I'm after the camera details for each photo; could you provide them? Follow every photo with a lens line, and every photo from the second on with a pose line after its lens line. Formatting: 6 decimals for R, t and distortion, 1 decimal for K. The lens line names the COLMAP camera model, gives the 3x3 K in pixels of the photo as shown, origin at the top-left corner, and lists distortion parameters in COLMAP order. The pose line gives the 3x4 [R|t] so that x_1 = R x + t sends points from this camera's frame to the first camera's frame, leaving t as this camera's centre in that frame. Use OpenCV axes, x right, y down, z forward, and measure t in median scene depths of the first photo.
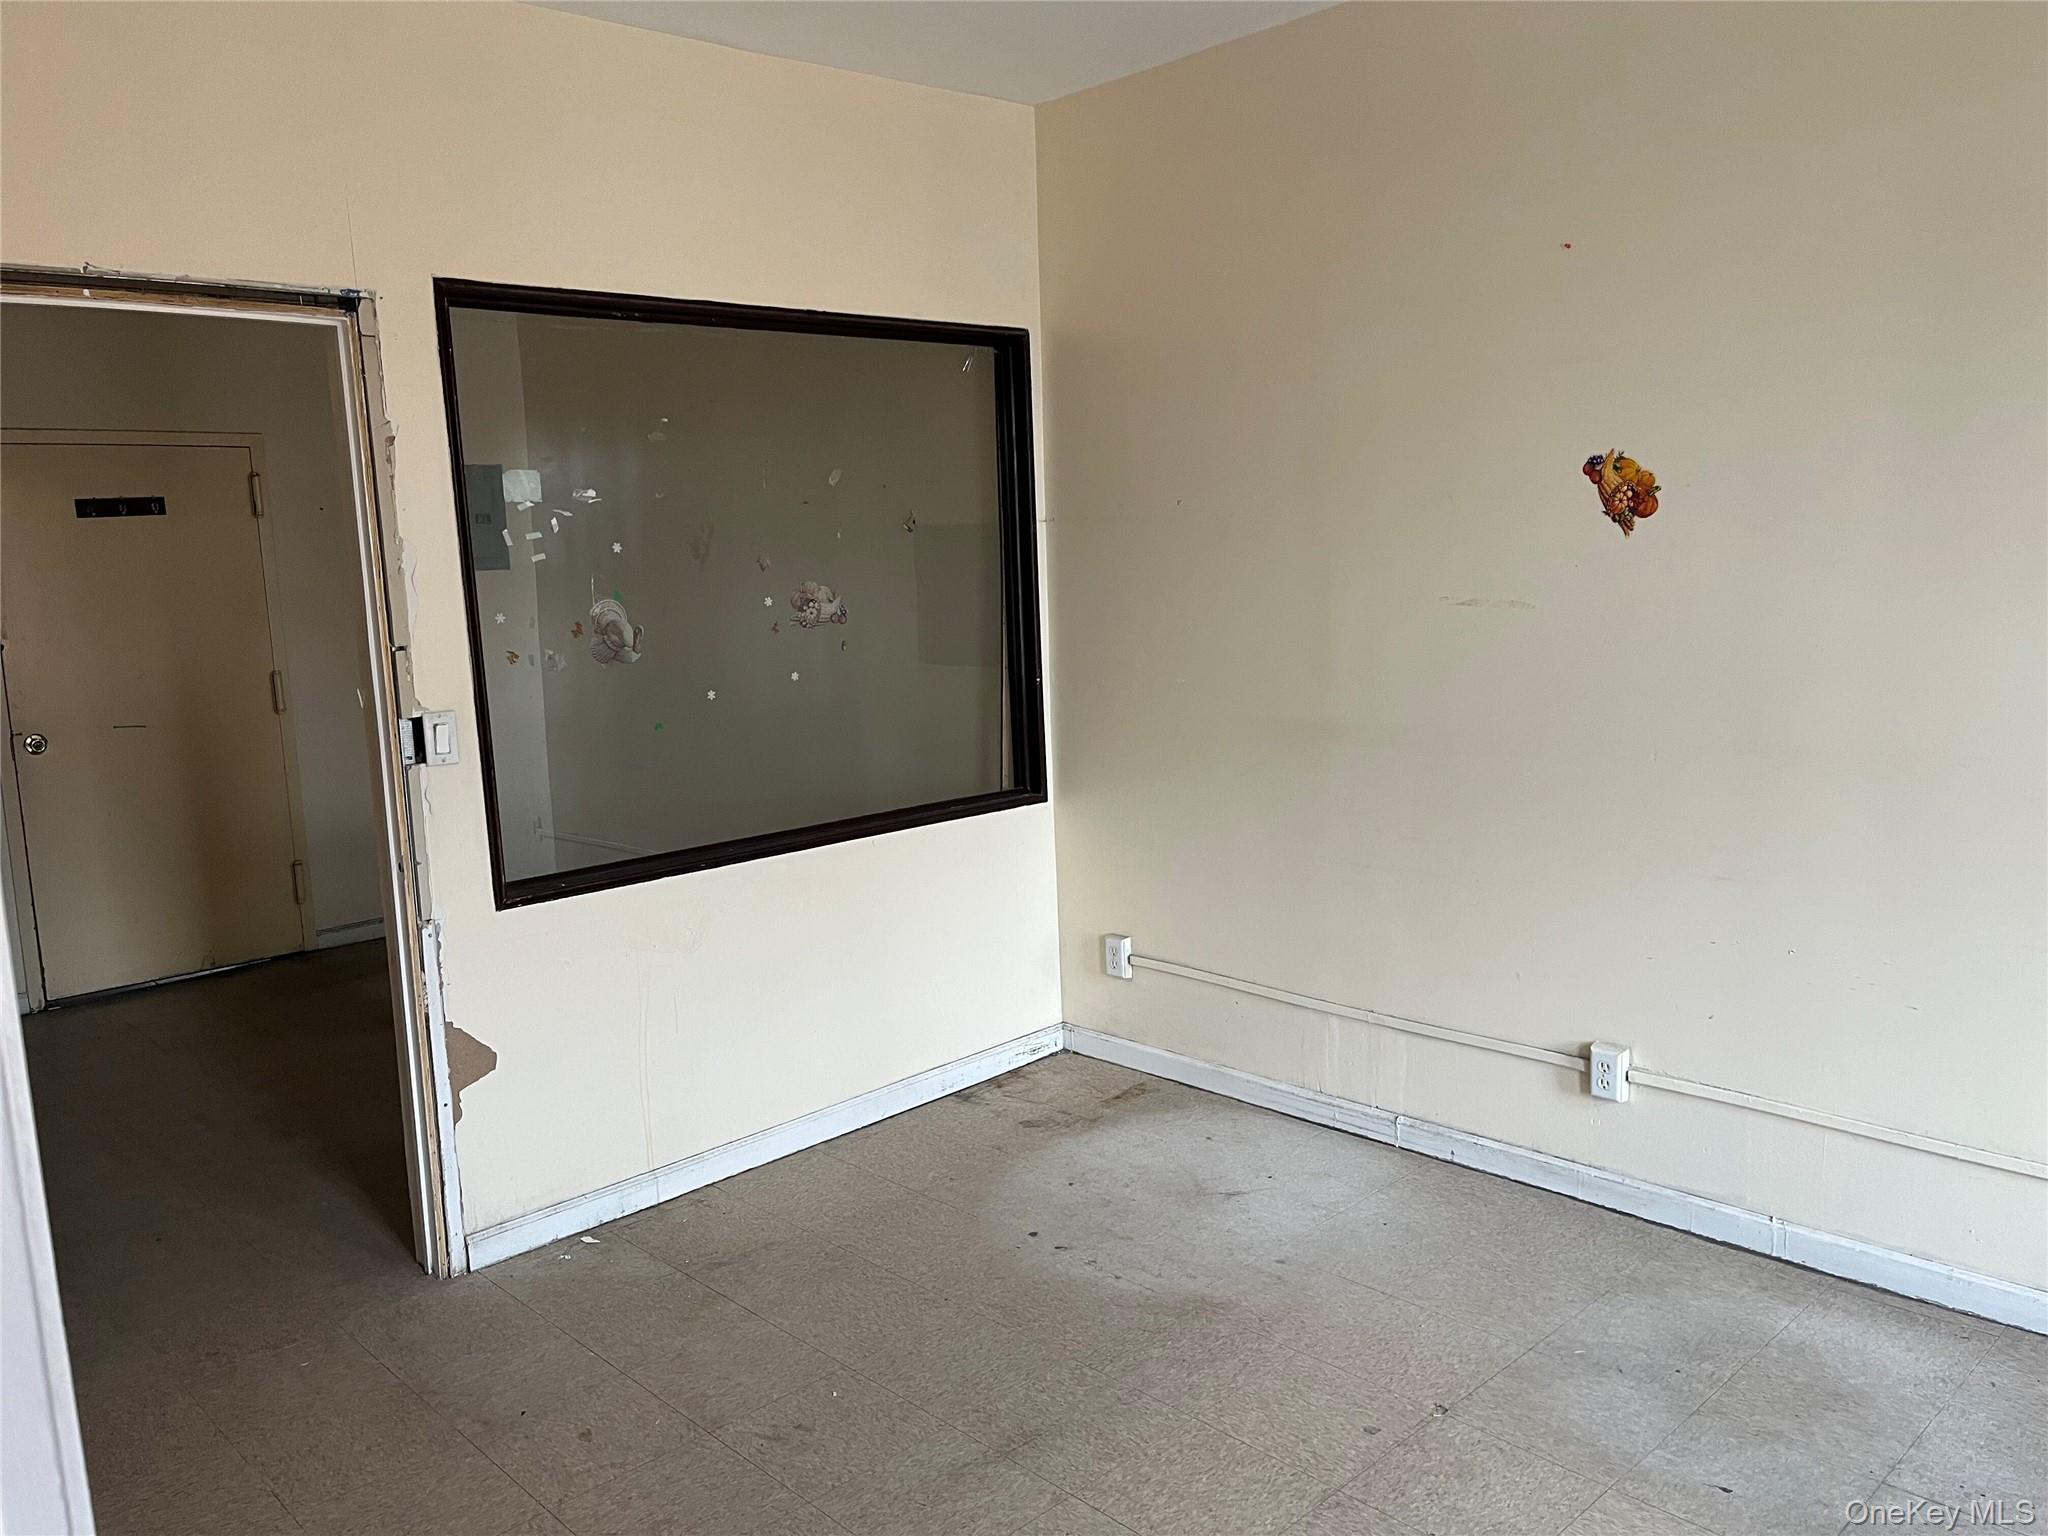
lens RADIAL K [[1528.3, 0, 1021.3], [0, 1528.3, 779.5], [0, 0, 1]] dist [0.055073, -0.072835]
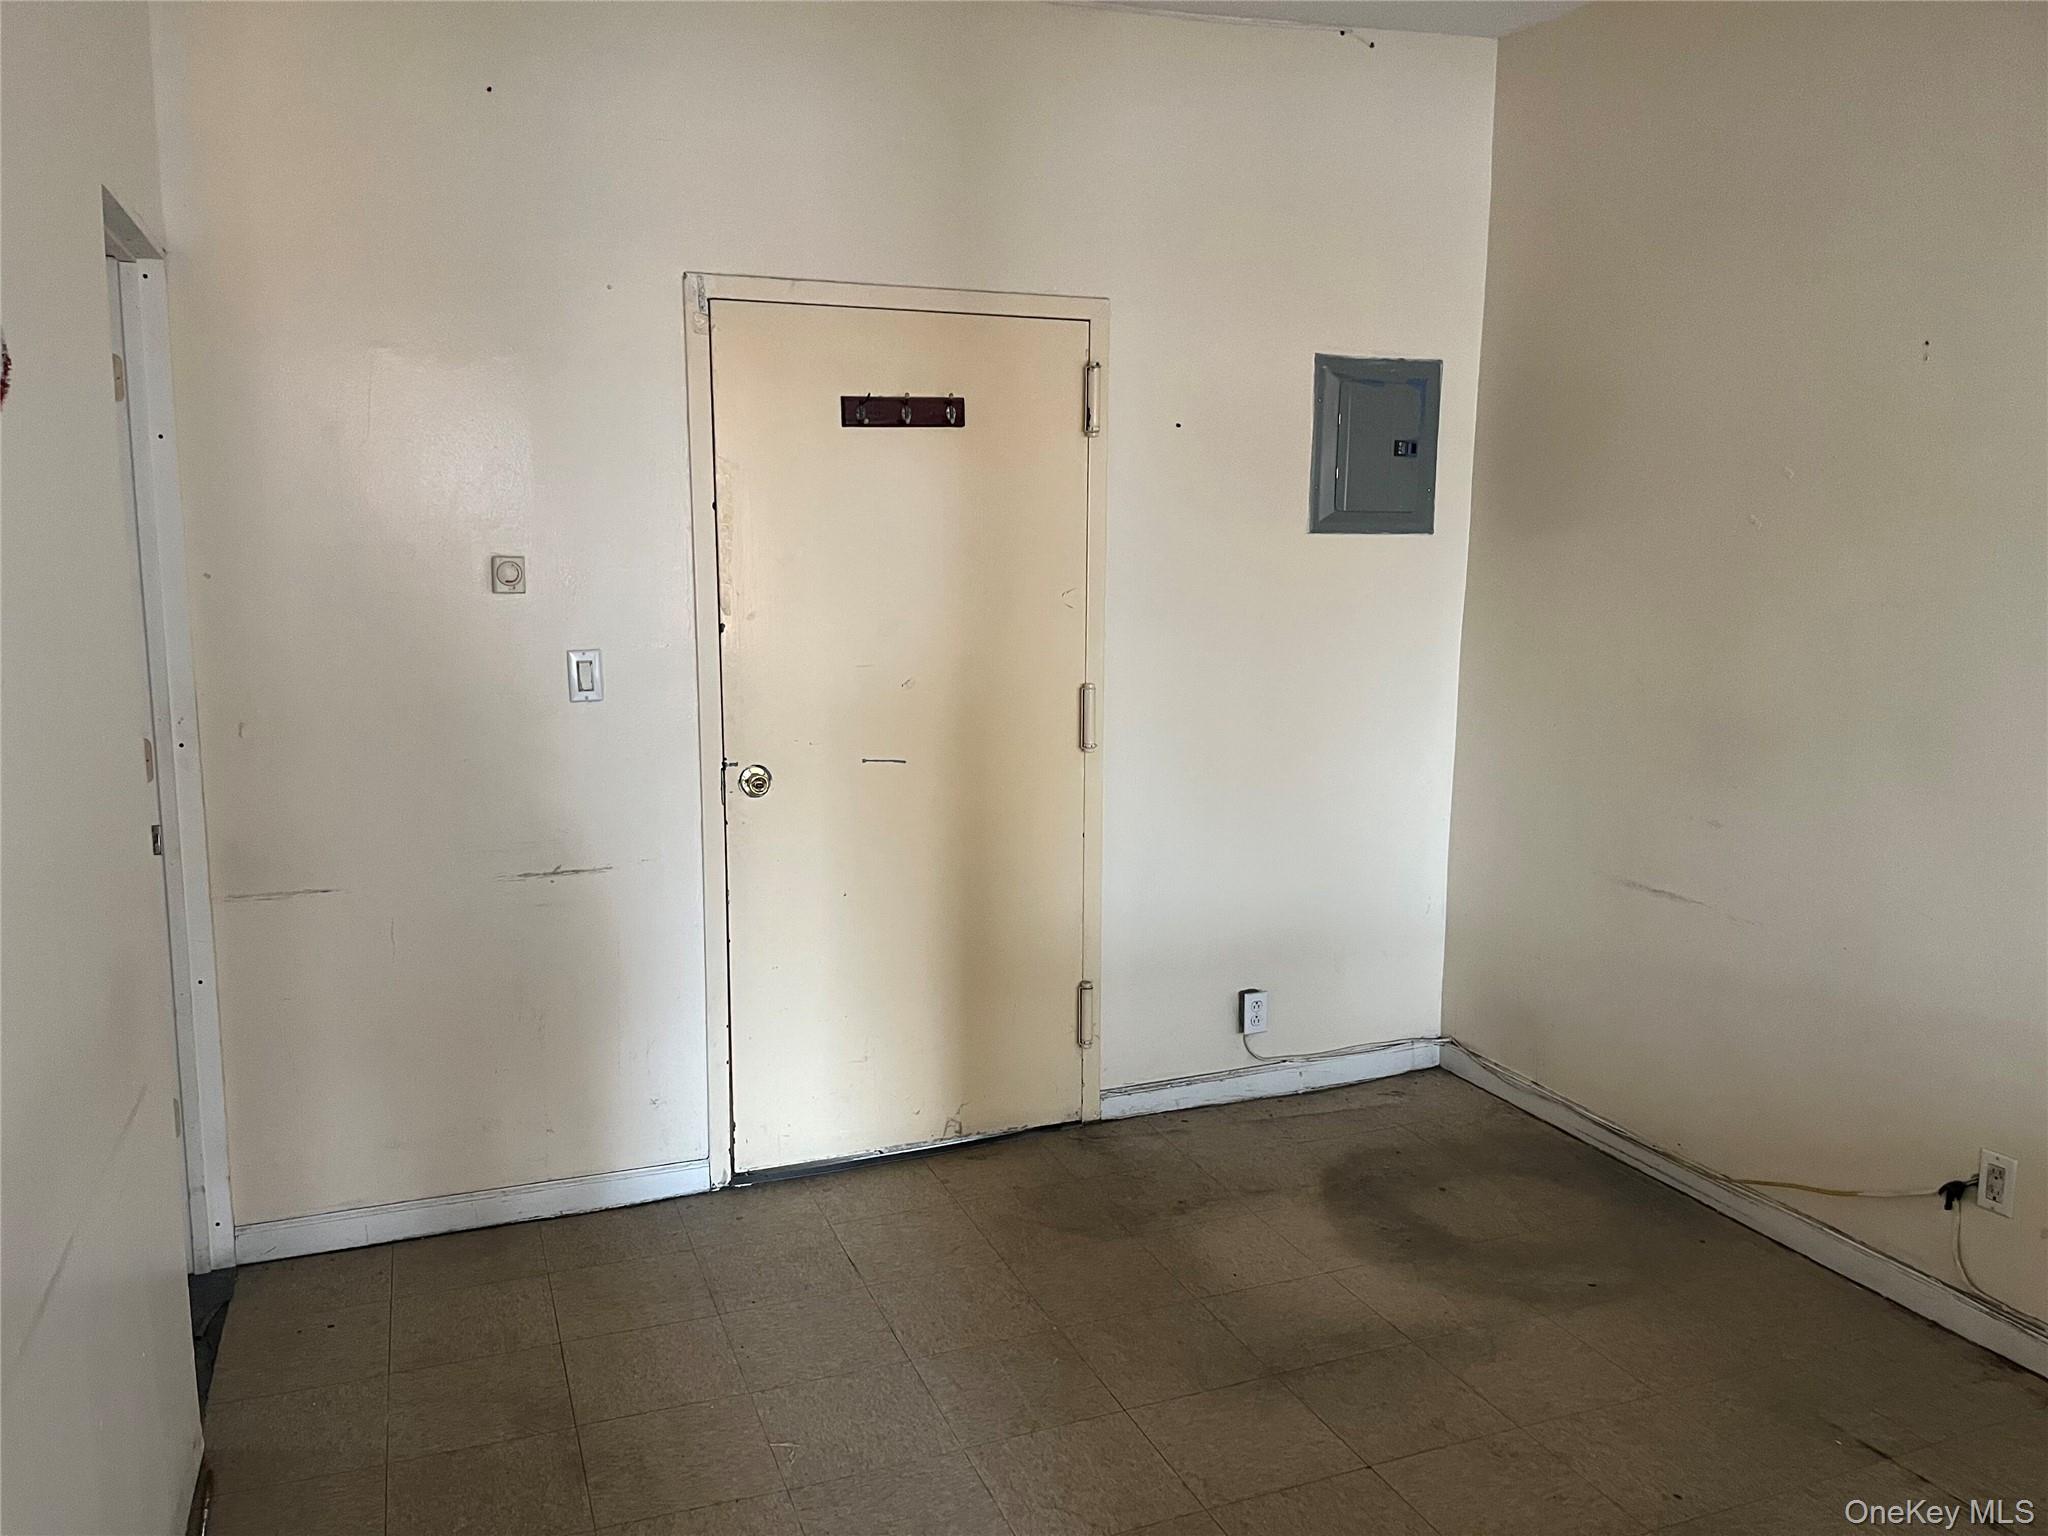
lens RADIAL K [[1563.9, 0, 1032.9], [0, 1563.9, 783.1], [0, 0, 1]] dist [0.106996, -0.192726]
pose [[0.928518, 0.099001, -0.357845, -0.288488], [-0.091130, 0.995081, 0.038837, -0.056053], [0.359930, -0.003451, 0.932973, 0.420006]]
